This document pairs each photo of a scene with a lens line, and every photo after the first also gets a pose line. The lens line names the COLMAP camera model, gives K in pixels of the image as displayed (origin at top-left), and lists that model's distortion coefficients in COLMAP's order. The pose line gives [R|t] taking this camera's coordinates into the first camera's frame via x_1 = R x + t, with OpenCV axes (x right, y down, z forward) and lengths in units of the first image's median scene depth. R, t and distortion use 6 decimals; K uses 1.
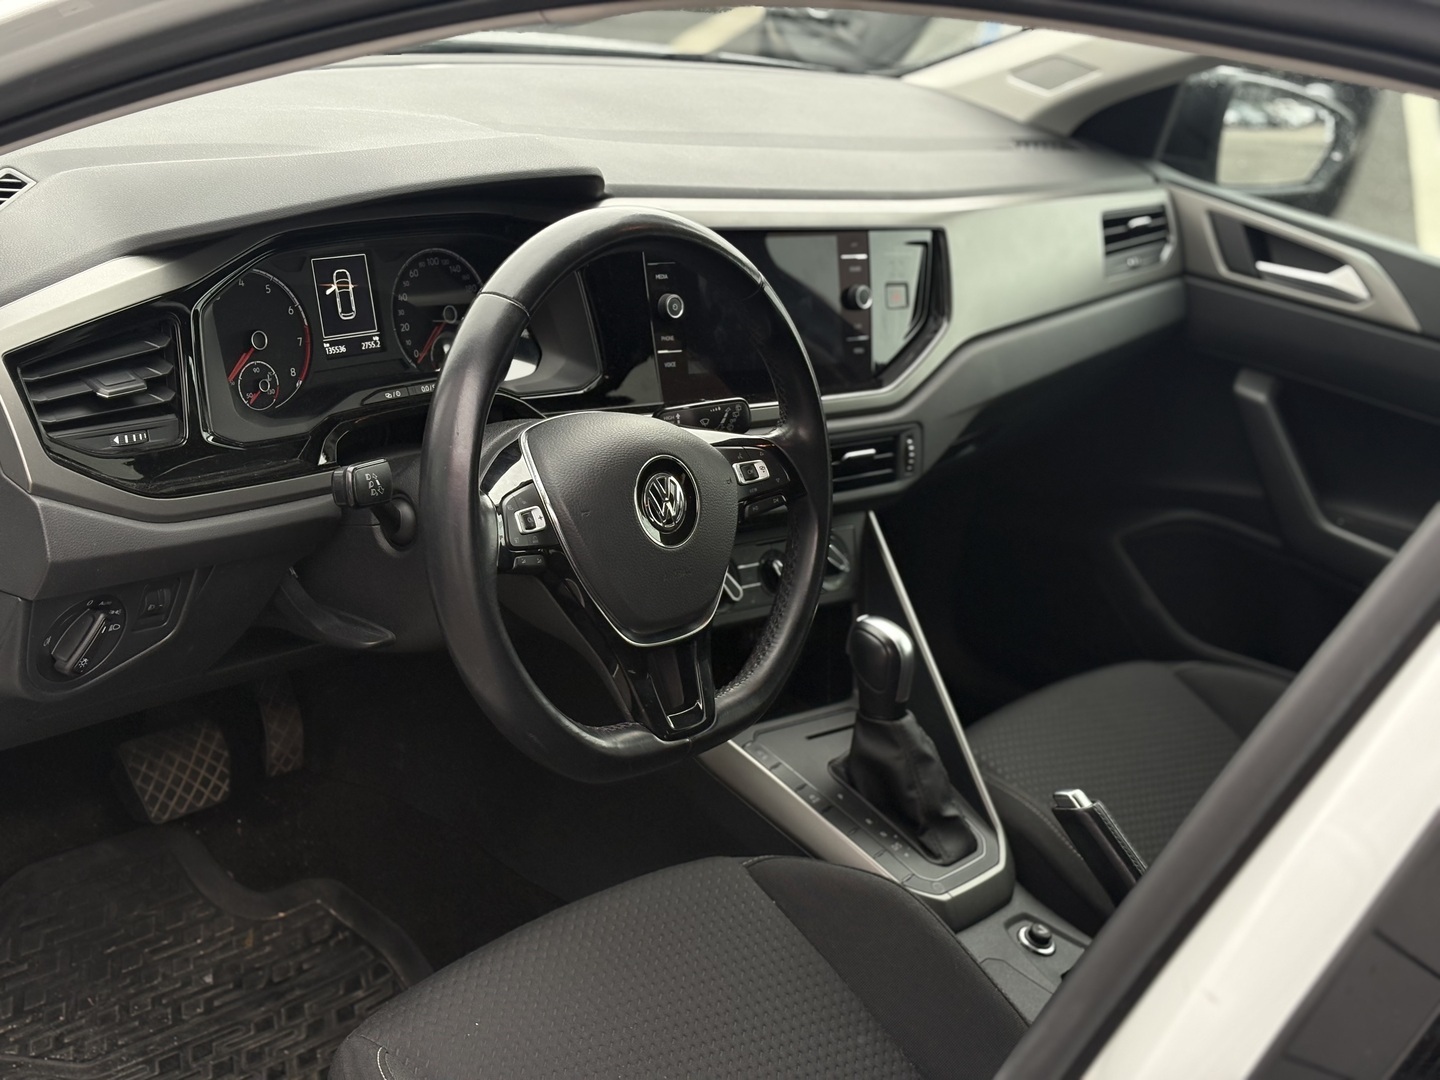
lens RADIAL K [[2204.1, 0, 720.0], [0, 2204.1, 540.0], [0, 0, 1]] dist [0.055179, -0.005996]
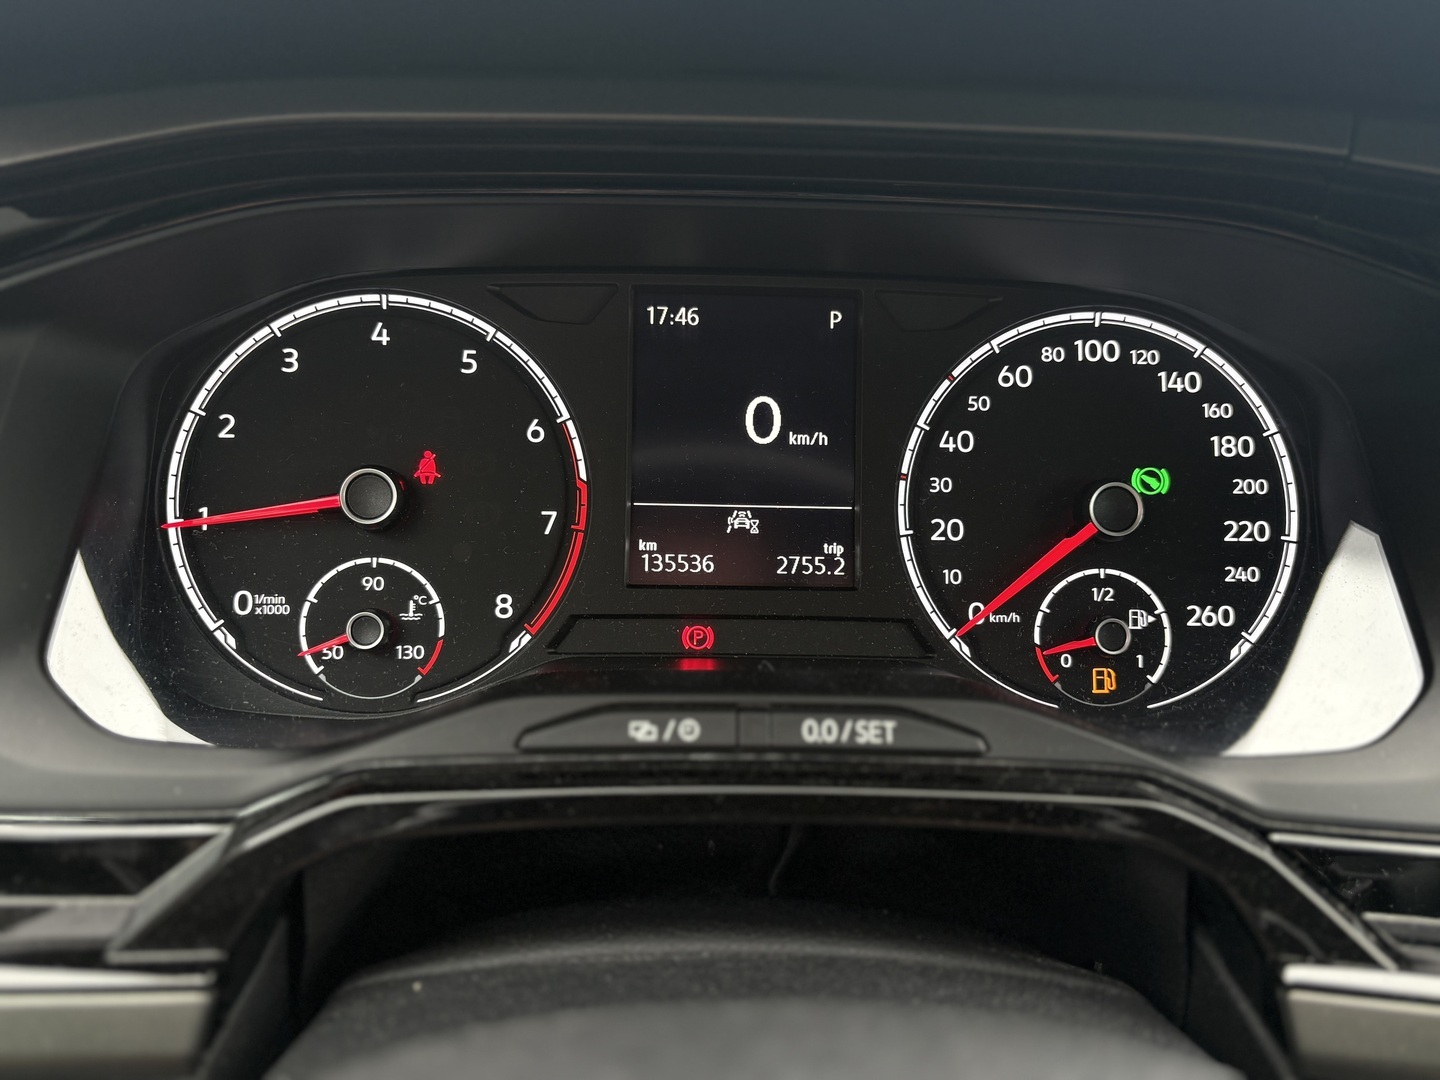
lens RADIAL K [[1175.3, 0, 720.0], [0, 1175.3, 540.0], [0, 0, 1]] dist [0.003015, -0.003083]
pose [[0.675454, 0.082484, -0.732774, -0.037589], [-0.191432, 0.979269, -0.066226, -0.078739], [0.712121, 0.185009, 0.677242, 0.879826]]
